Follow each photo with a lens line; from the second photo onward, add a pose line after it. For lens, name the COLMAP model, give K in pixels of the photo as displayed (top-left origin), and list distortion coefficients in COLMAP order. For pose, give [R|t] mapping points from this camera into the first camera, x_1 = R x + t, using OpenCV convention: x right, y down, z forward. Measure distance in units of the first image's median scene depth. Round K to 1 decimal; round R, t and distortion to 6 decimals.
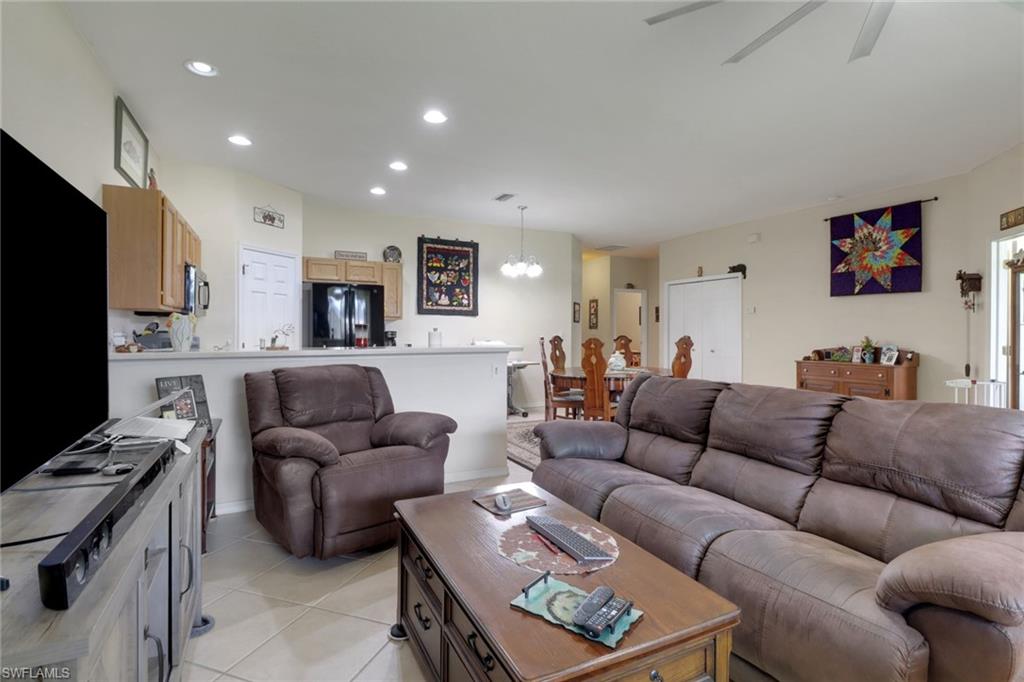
lens RADIAL K [[498.2, 0, 521.4], [0, 498.2, 331.8], [0, 0, 1]] dist [0.001560, -0.000091]
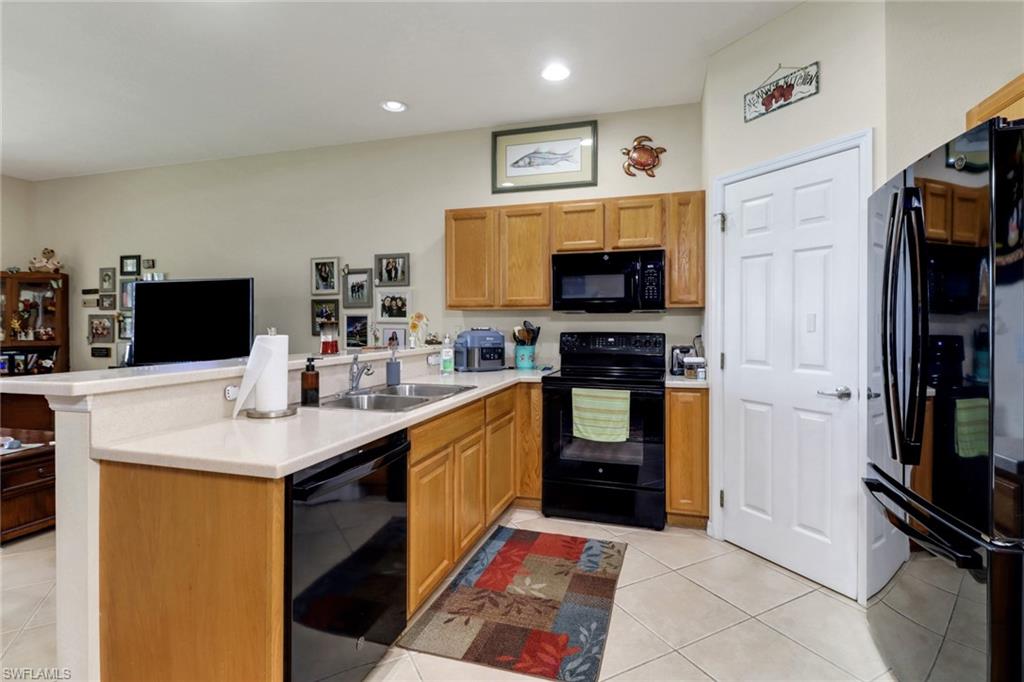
lens RADIAL K [[498.2, 0, 527.6], [0, 498.2, 325.7], [0, 0, 1]] dist [0.001560, -0.000091]
pose [[-0.691690, -0.002600, -0.722190, -0.002902], [-0.007719, 0.999963, 0.003793, -0.007283], [0.722154, 0.008198, -0.691684, 0.909837]]
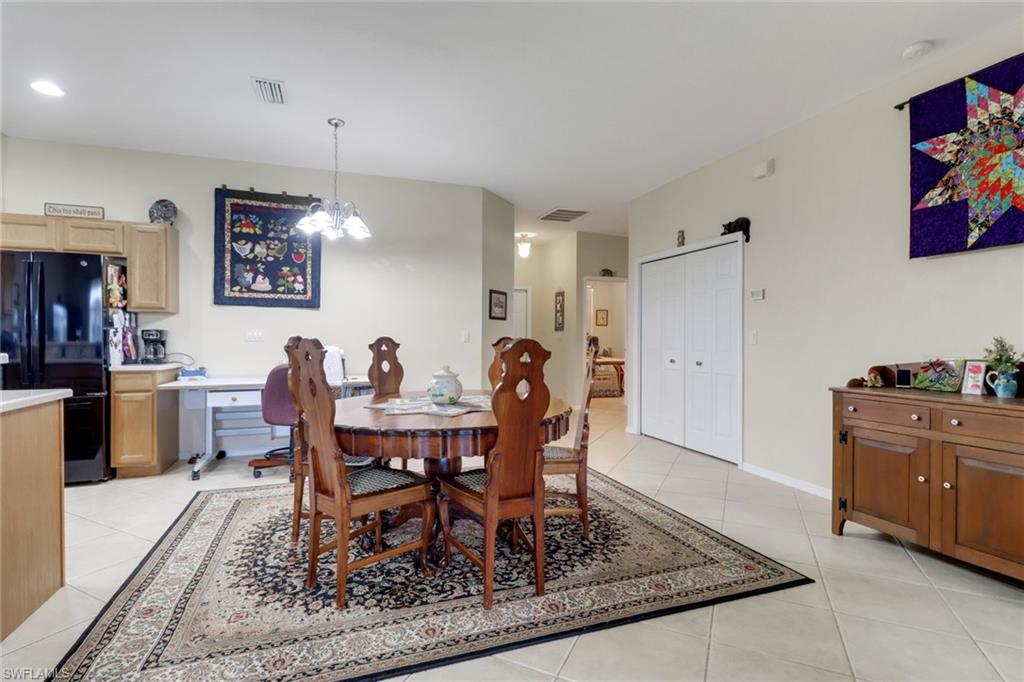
lens RADIAL K [[490.5, 0, 500.0], [0, 490.5, 338.8], [0, 0, 1]] dist [0.005229, -0.004501]
pose [[0.989523, 0.001987, -0.144362, 0.268559], [-0.002043, 0.999998, -0.000241, 0.009242], [0.144361, 0.000534, 0.989525, 0.428187]]
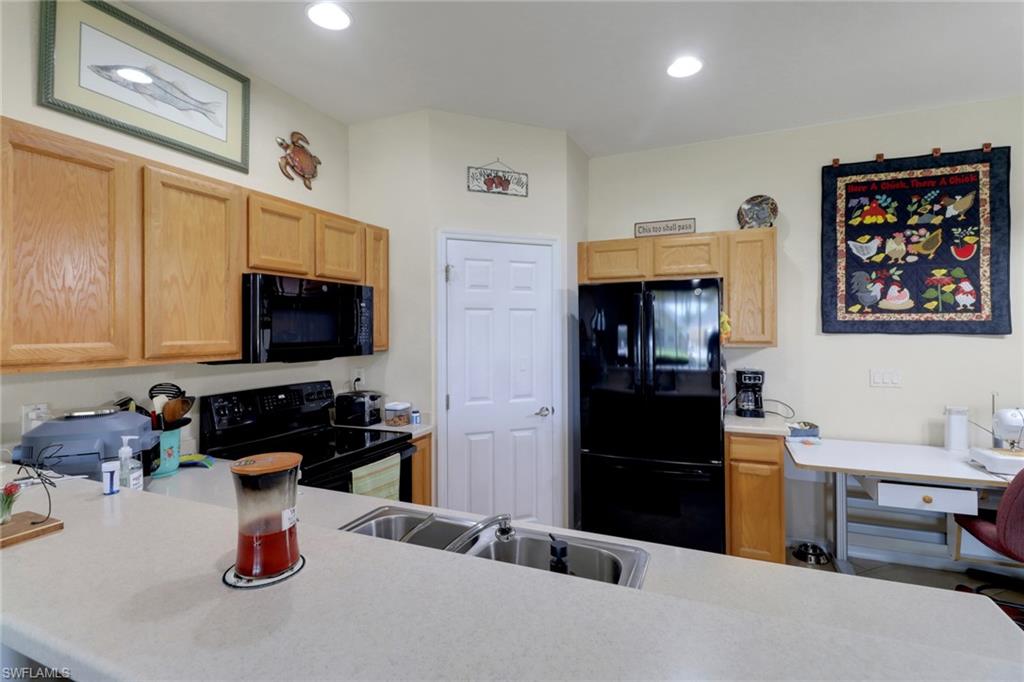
lens RADIAL K [[484.0, 0, 509.4], [0, 484.0, 331.1], [0, 0, 1]] dist [0.011889, -0.009067]
pose [[0.629449, -0.008007, -0.777000, -0.043644], [0.005415, 0.999968, -0.005918, -0.037957], [0.777023, -0.000482, 0.629473, 0.512087]]
